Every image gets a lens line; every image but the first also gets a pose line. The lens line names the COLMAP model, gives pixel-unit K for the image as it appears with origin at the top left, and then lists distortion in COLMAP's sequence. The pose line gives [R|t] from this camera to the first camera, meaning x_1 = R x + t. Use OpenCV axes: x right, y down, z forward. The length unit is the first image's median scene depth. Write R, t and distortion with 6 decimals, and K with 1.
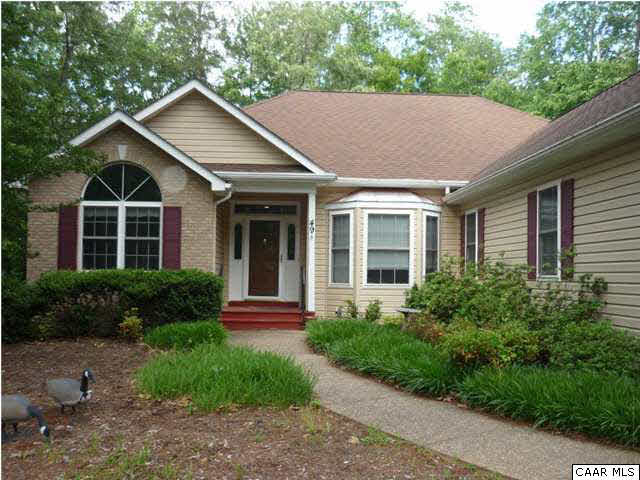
lens RADIAL K [[640.4, 0, 320.0], [0, 640.4, 240.0], [0, 0, 1]] dist [-0.091353, 0.006807]
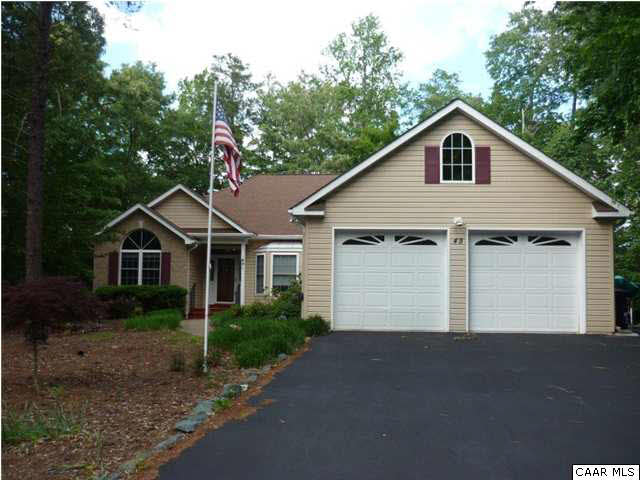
lens RADIAL K [[640.4, 0, 320.0], [0, 640.4, 240.0], [0, 0, 1]] dist [-0.091353, 0.006807]
pose [[0.990374, -0.010379, -0.138029, 0.484184], [0.004928, 0.999196, -0.039775, -0.011388], [0.138331, 0.038712, 0.989629, -0.817335]]
